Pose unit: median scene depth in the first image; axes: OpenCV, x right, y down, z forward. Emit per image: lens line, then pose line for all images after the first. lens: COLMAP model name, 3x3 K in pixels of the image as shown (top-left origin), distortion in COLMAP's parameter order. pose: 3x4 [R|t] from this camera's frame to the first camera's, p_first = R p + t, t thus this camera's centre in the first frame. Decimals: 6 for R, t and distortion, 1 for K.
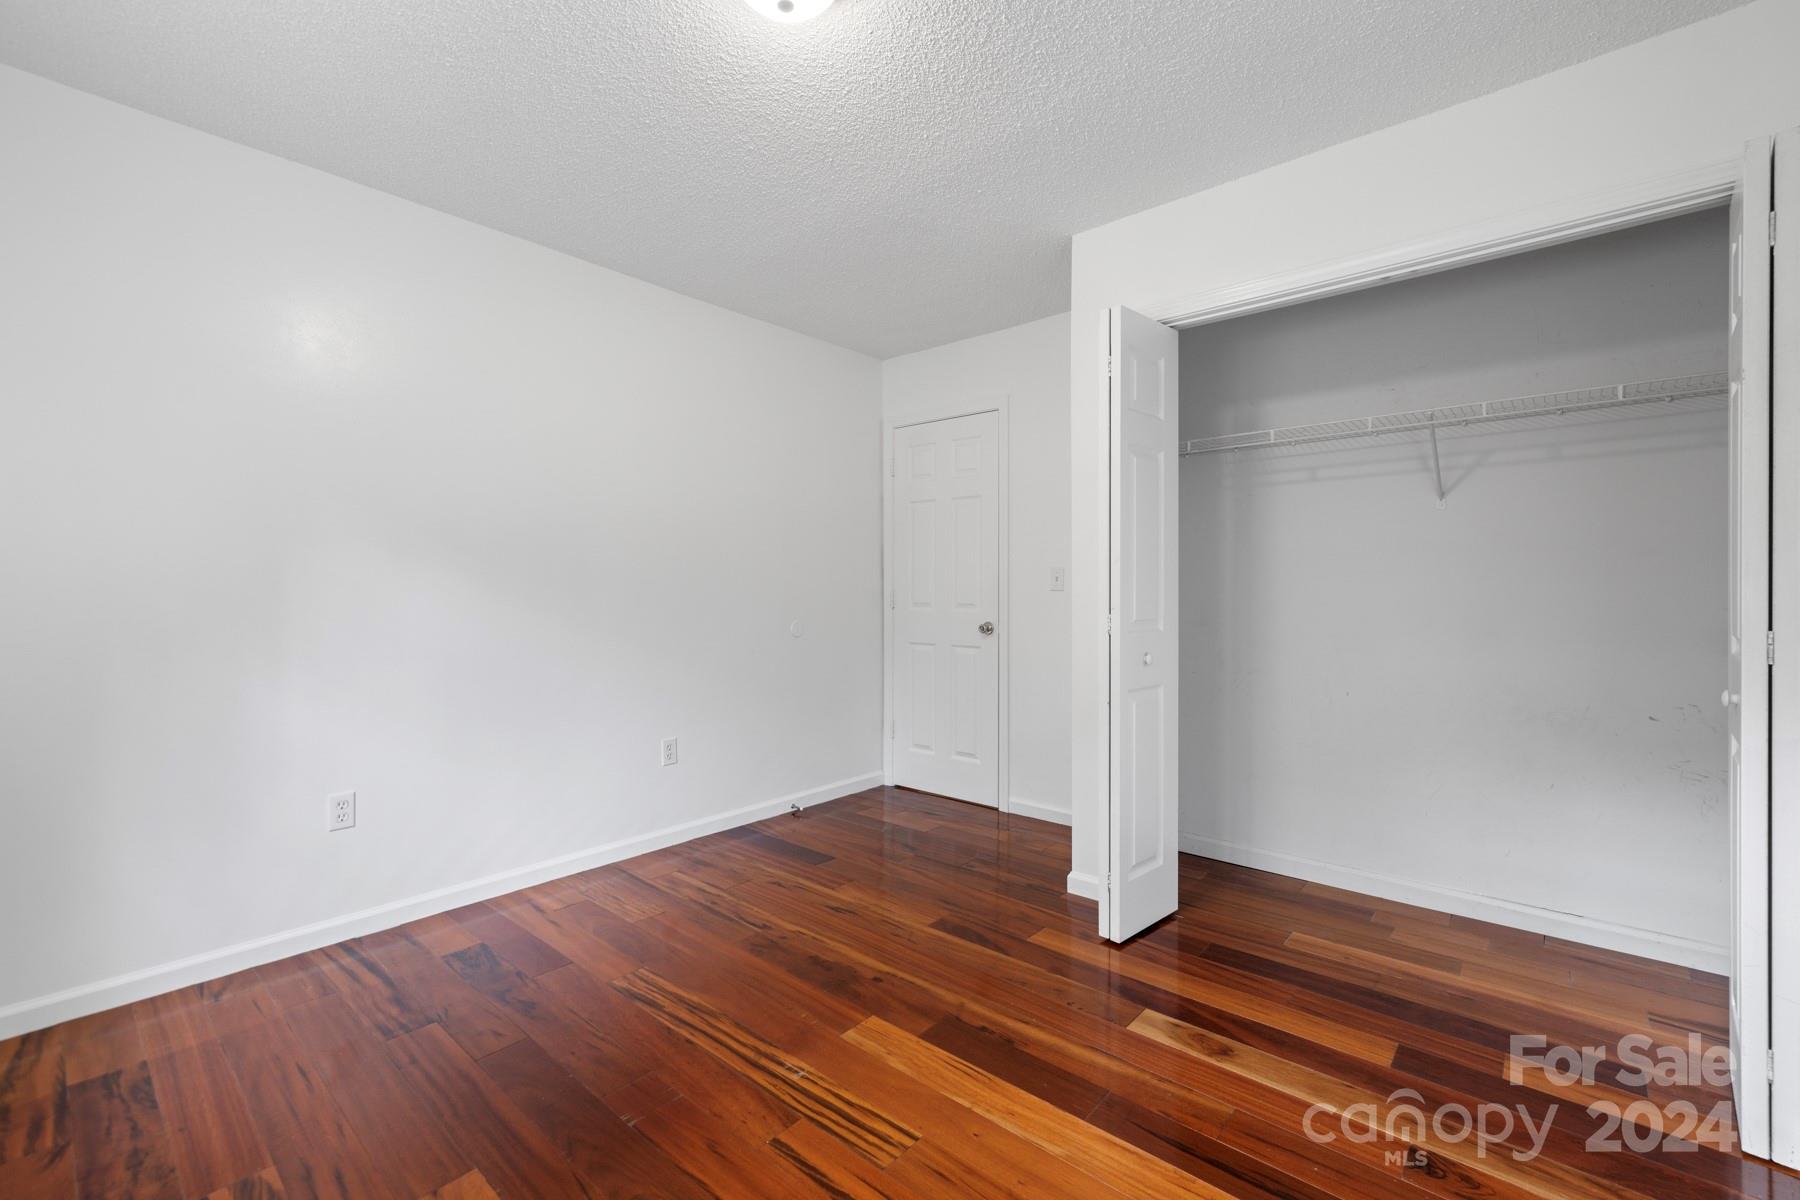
lens RADIAL K [[759.3, 0, 899.3], [0, 759.3, 589.4], [0, 0, 1]] dist [-0.000136, -0.000009]
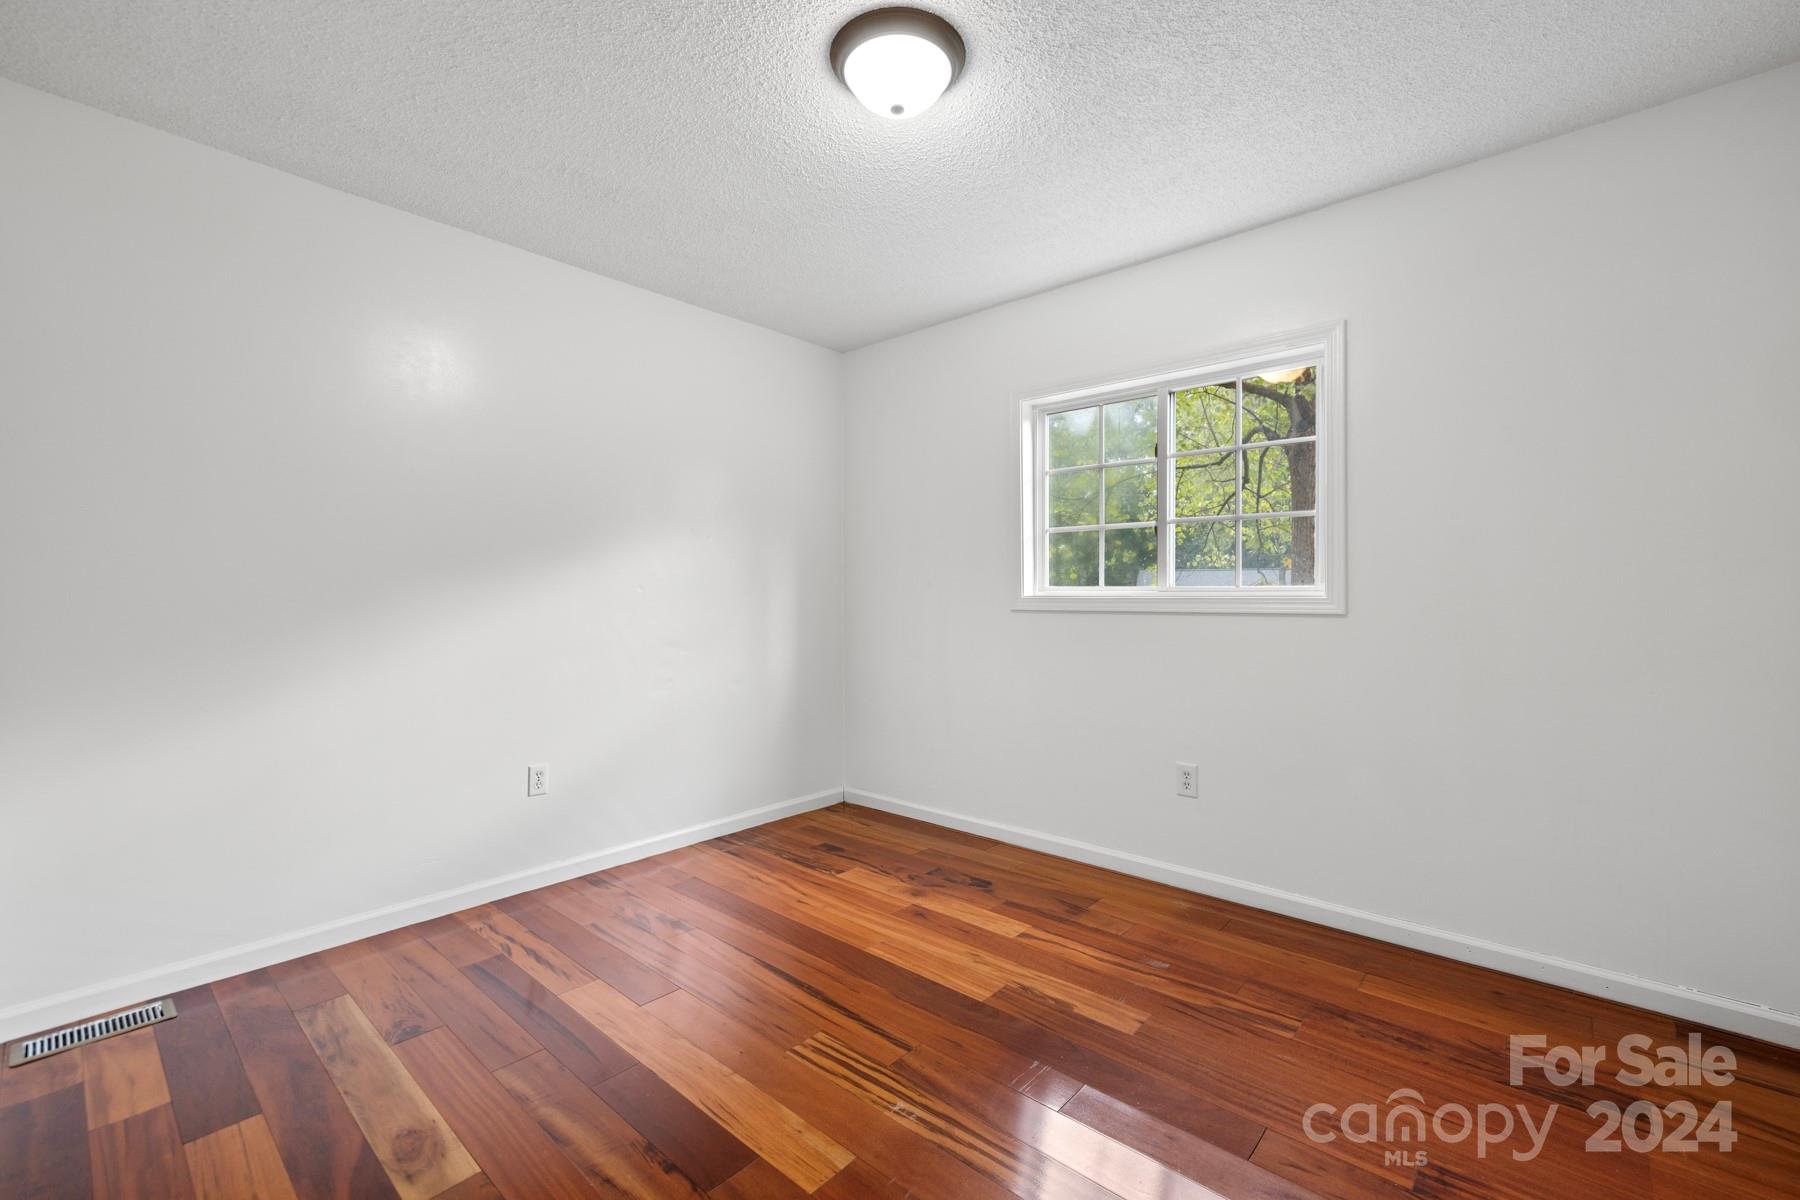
lens RADIAL K [[759.3, 0, 899.3], [0, 759.3, 589.4], [0, 0, 1]] dist [-0.000136, -0.000009]
pose [[-0.999877, 0.002094, 0.015545, -0.145933], [0.002083, 0.999998, -0.000696, -0.003319], [-0.015546, -0.000663, -0.999879, 1.902177]]
